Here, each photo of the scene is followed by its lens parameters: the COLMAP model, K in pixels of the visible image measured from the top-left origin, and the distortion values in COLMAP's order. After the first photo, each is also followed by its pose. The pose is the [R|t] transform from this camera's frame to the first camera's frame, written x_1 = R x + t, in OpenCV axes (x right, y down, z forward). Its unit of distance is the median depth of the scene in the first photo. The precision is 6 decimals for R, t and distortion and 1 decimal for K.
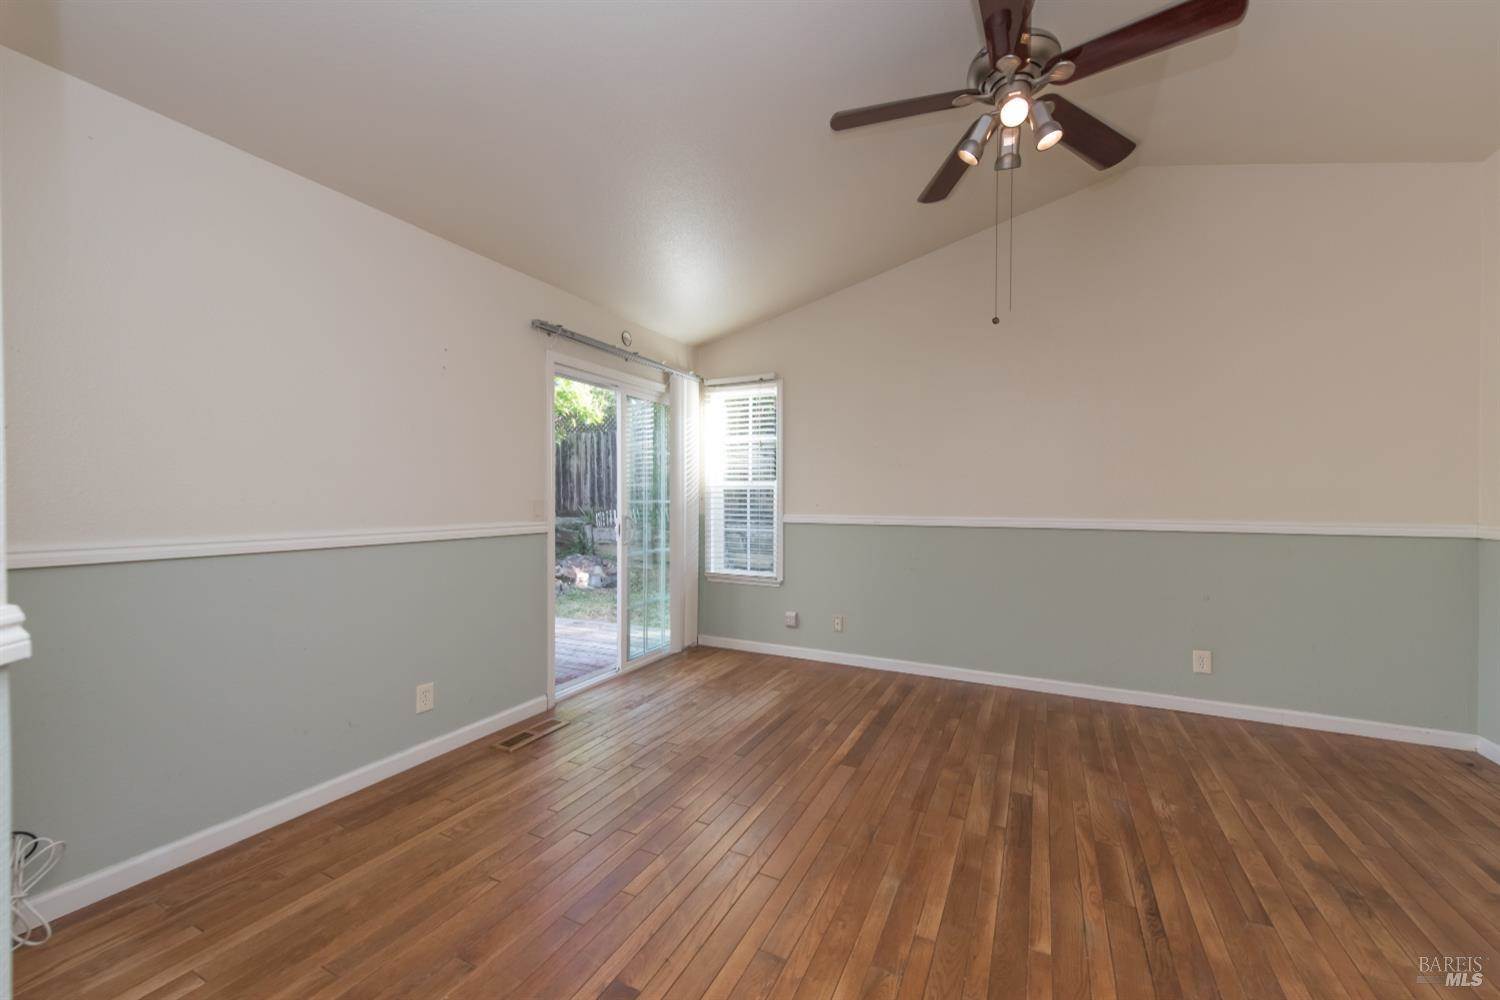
lens RADIAL K [[595.3, 0, 752.4], [0, 595.3, 504.0], [0, 0, 1]] dist [0.010377, -0.000636]
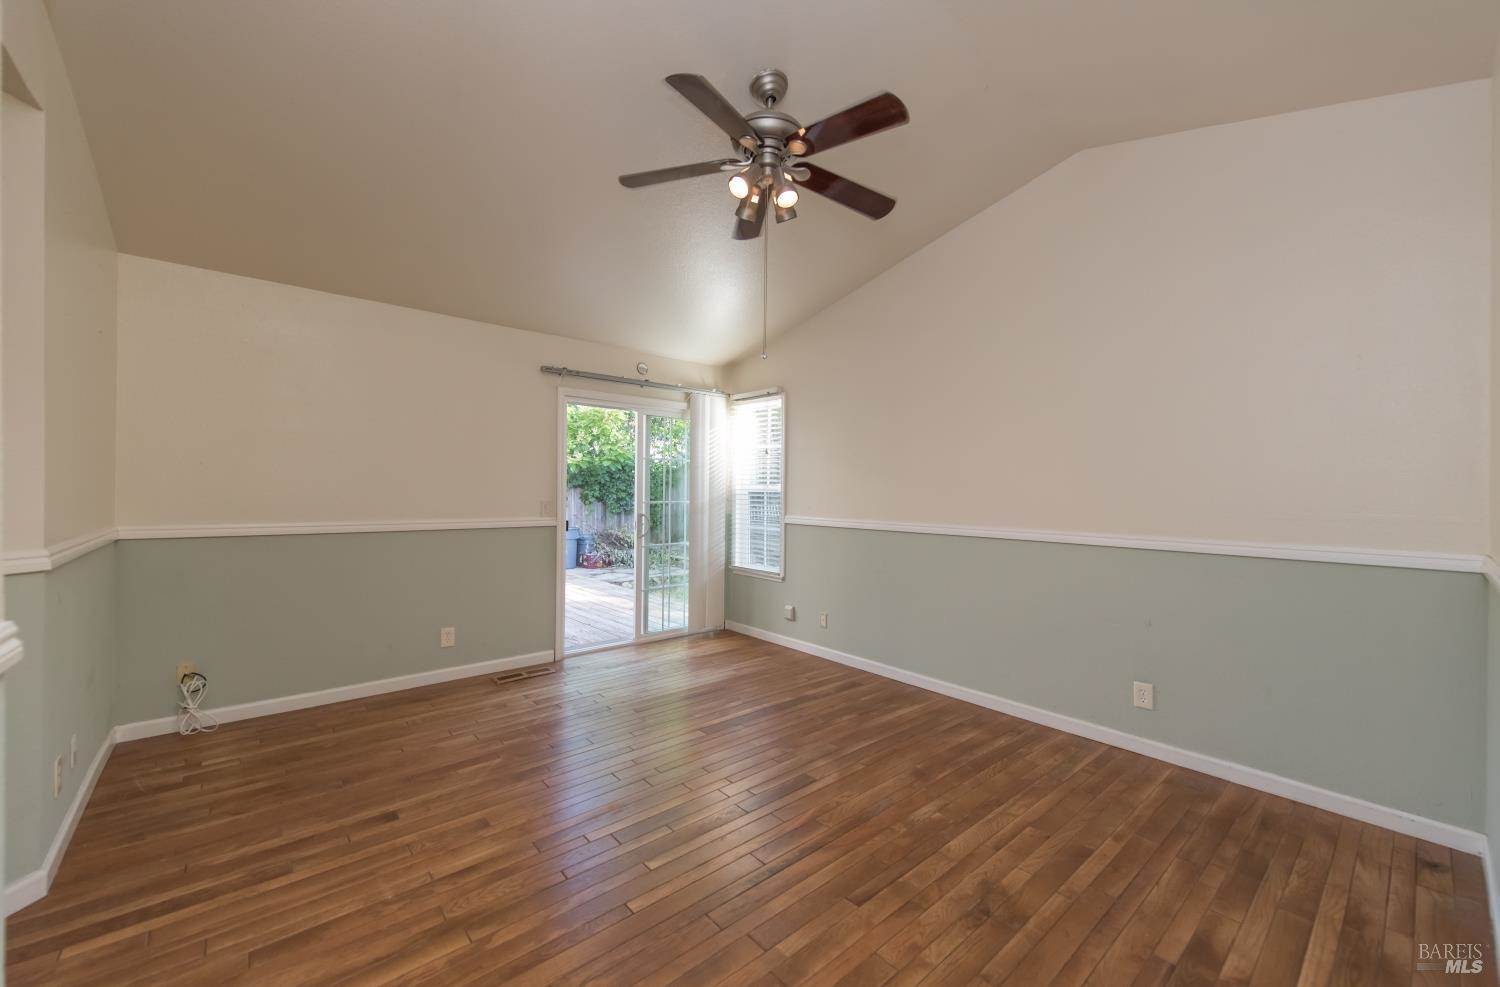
lens RADIAL K [[599.3, 0, 751.5], [0, 599.3, 494.7], [0, 0, 1]] dist [0.012975, -0.000396]
pose [[0.921236, 0.011652, -0.388829, 0.551974], [-0.014154, 0.999893, -0.003571, -0.021233], [0.388746, 0.008793, 0.921303, -0.048420]]
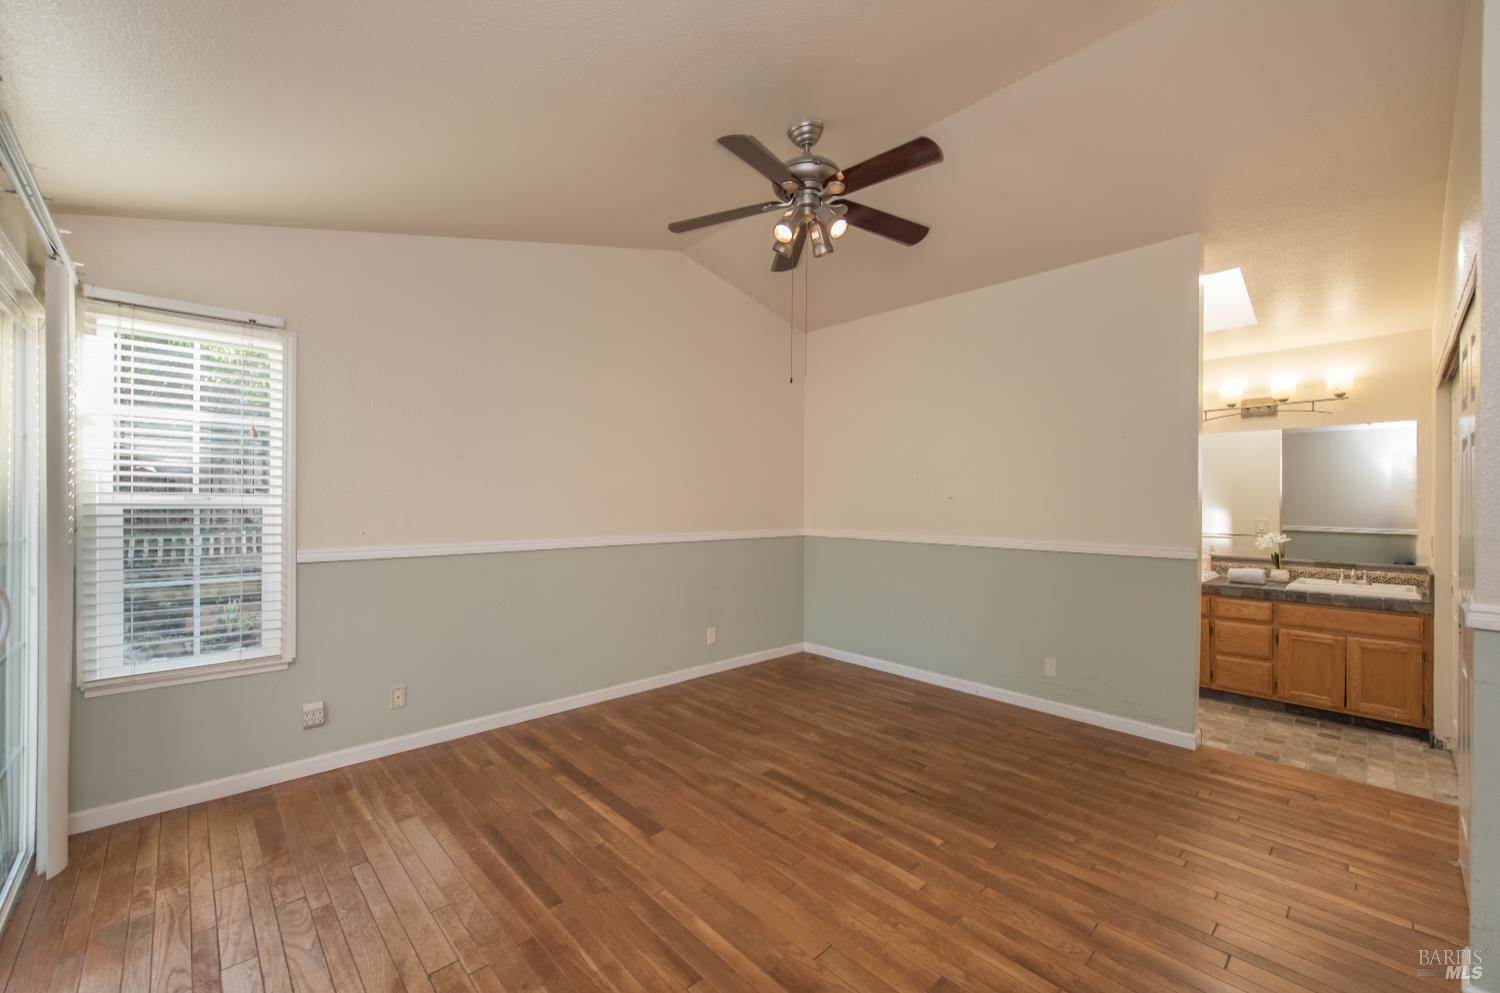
lens RADIAL K [[599.3, 0, 751.5], [0, 599.3, 497.7], [0, 0, 1]] dist [0.012975, -0.000396]
pose [[0.343249, 0.004009, 0.939236, -0.499571], [0.004095, 0.999975, -0.005765, -0.043215], [-0.939235, 0.005825, 0.343224, 0.435702]]
